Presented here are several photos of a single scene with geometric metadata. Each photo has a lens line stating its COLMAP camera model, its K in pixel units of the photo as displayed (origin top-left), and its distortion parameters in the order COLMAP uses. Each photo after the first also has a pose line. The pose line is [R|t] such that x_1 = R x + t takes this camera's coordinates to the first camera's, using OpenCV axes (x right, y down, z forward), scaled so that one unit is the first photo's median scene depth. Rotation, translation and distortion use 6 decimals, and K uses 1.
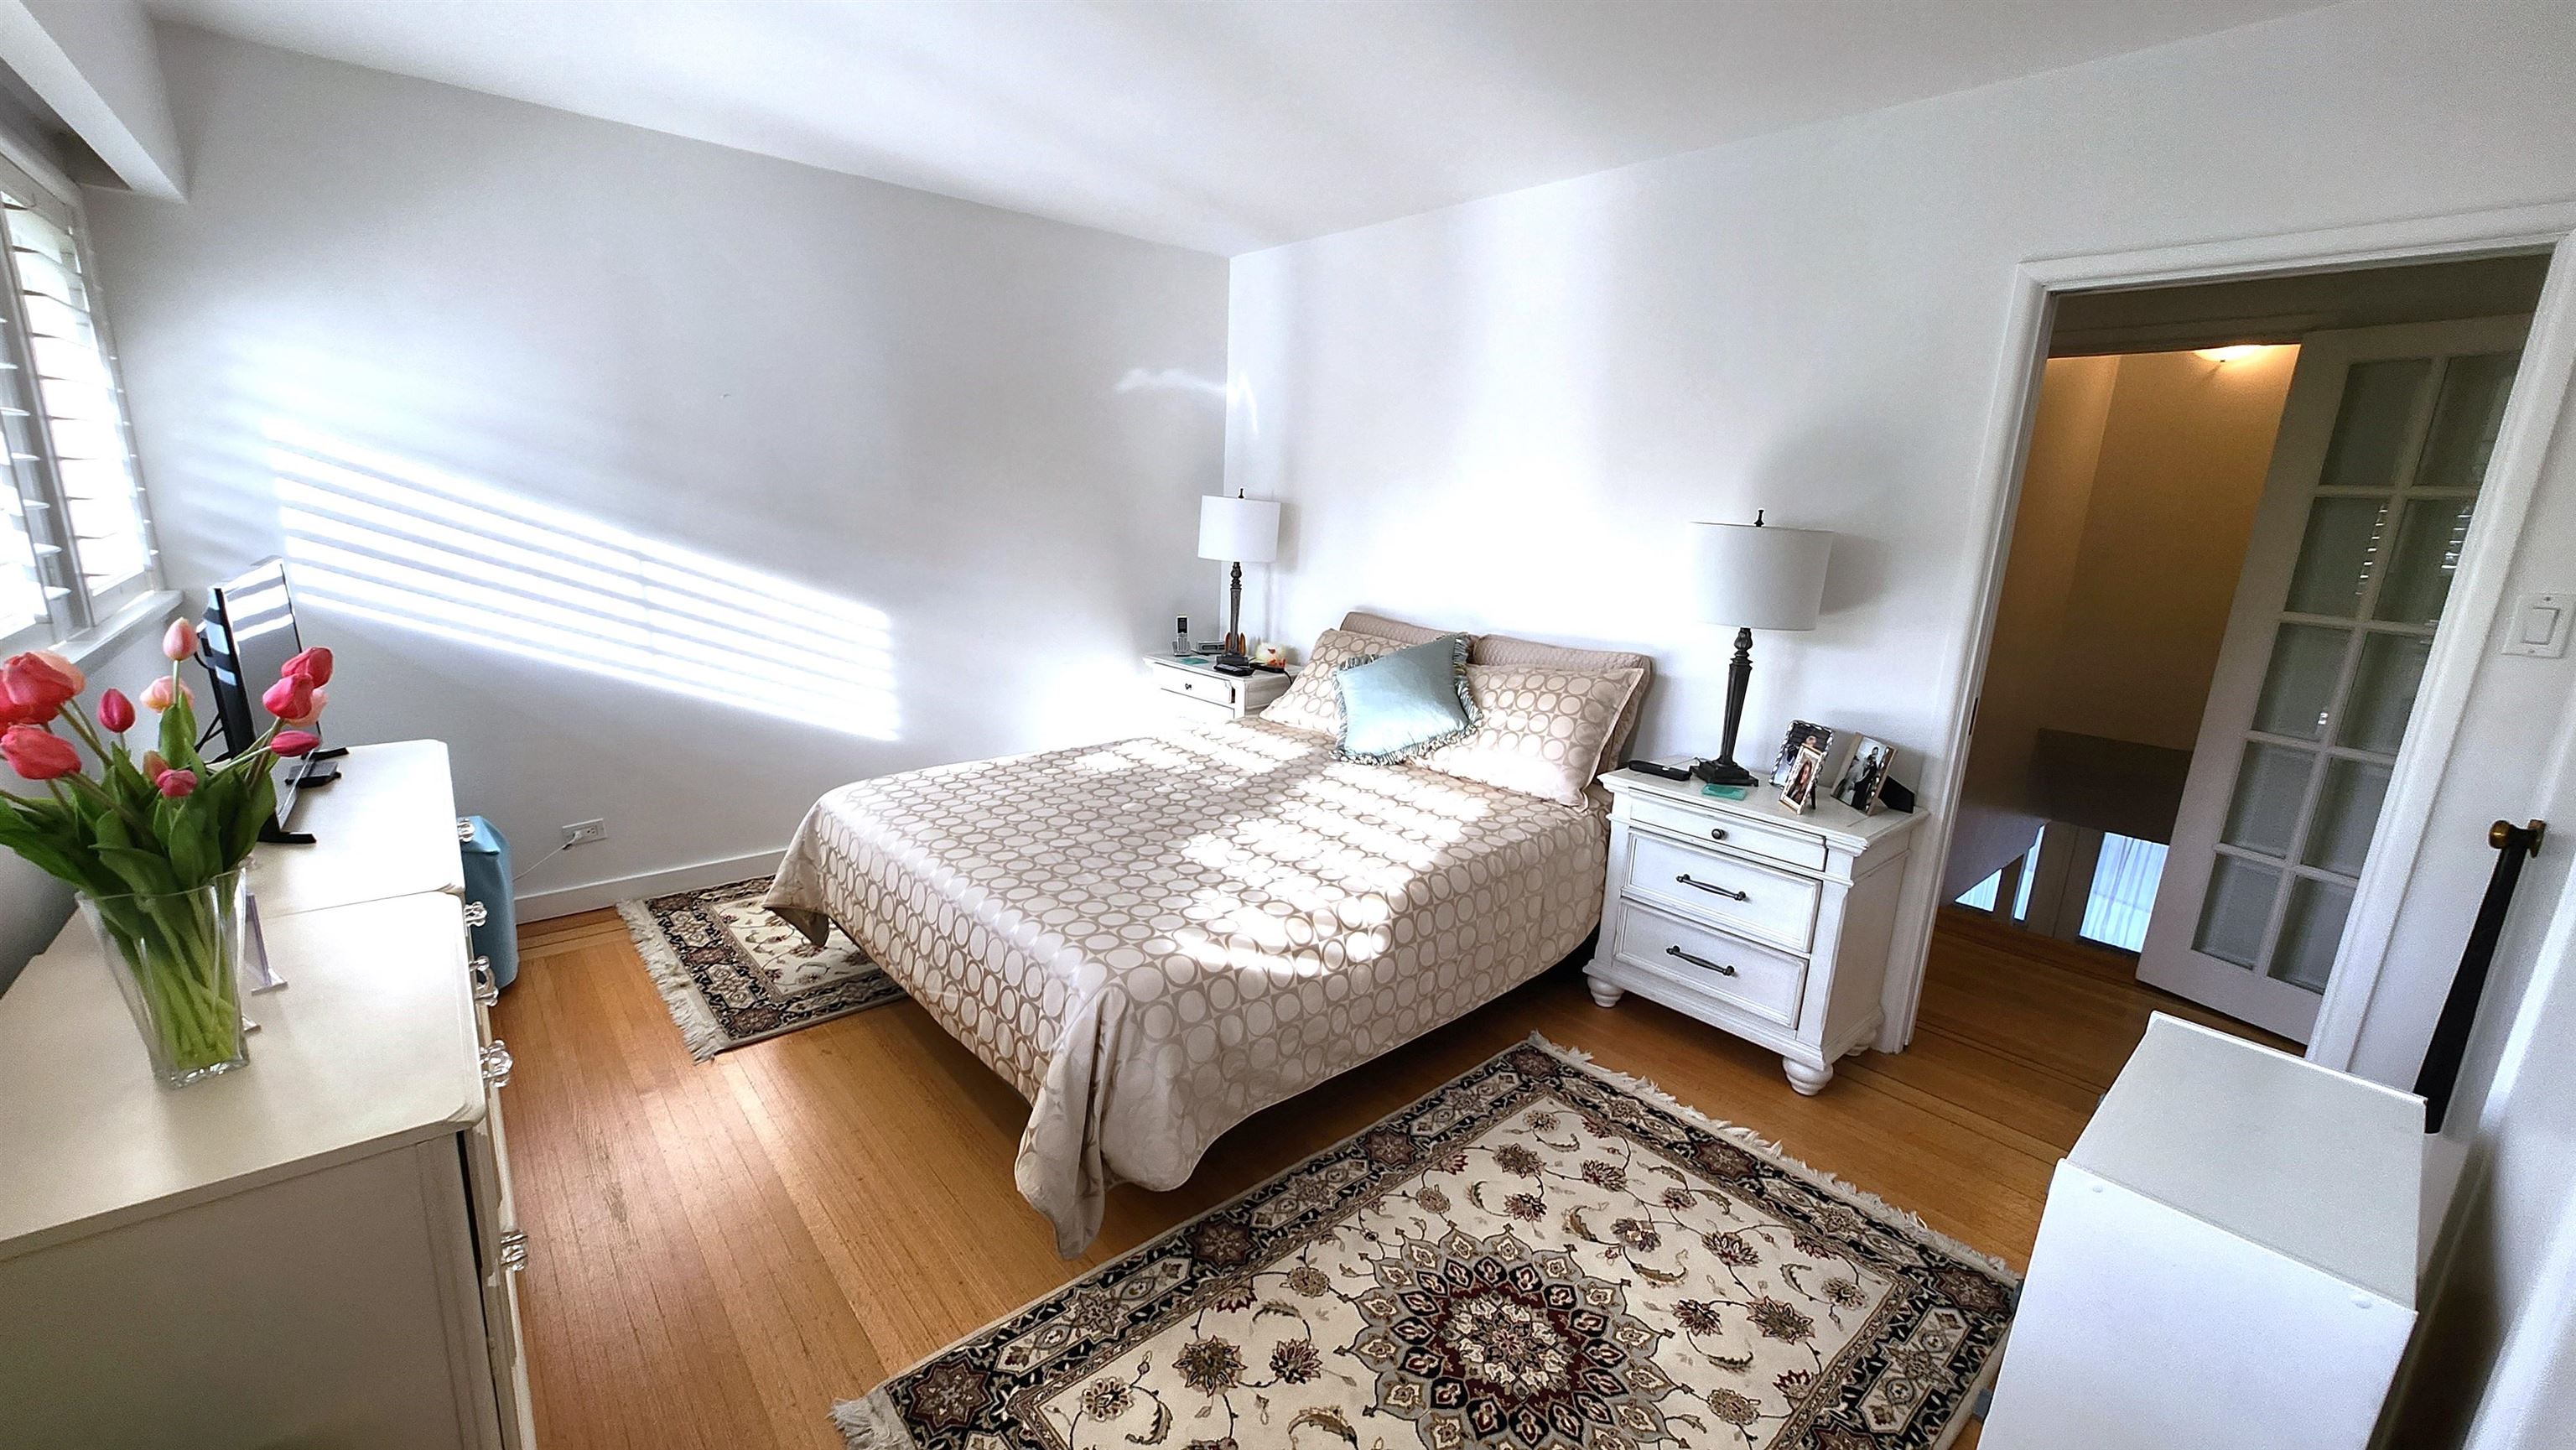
lens RADIAL K [[1034.7, 0, 1274.3], [0, 1034.7, 736.7], [0, 0, 1]] dist [0.009281, -0.000202]
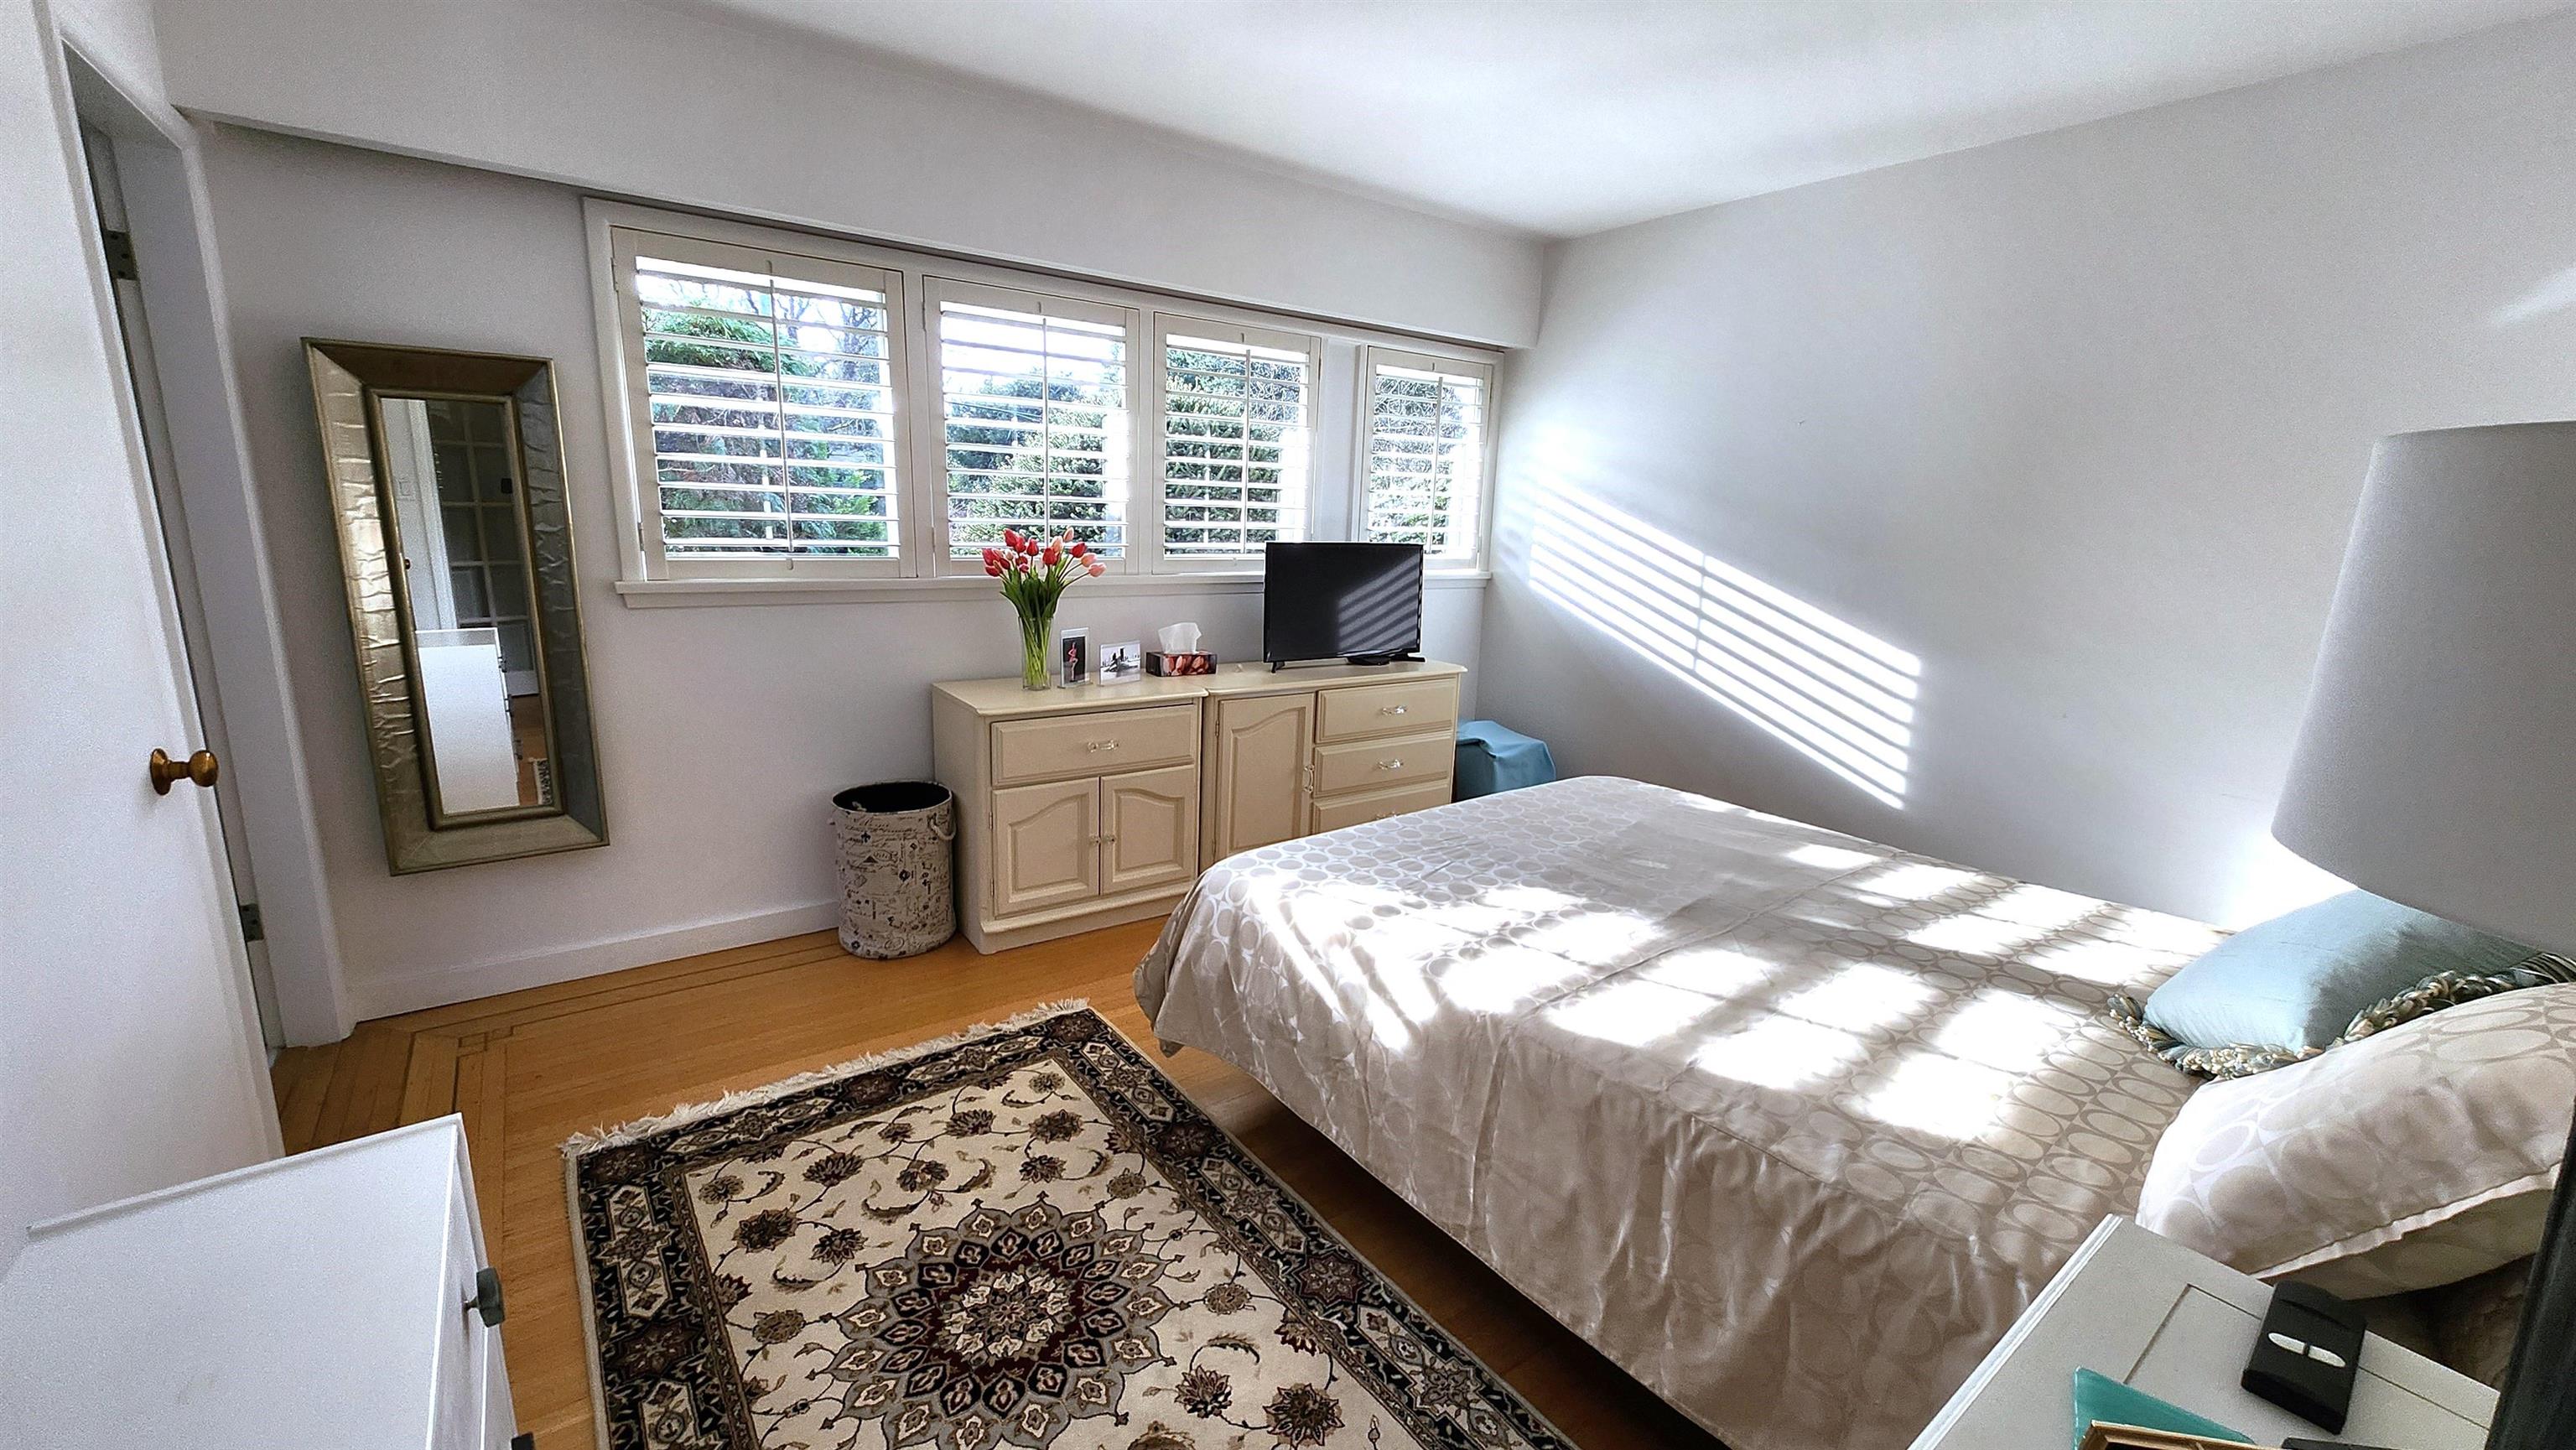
lens RADIAL K [[1034.7, 0, 1274.3], [0, 1034.7, 736.7], [0, 0, 1]] dist [0.009281, -0.000202]
pose [[-0.098864, 0.172422, -0.980049, 1.005414], [-0.264866, 0.944787, 0.192937, -0.161963], [0.959204, 0.278656, -0.047737, 1.088805]]
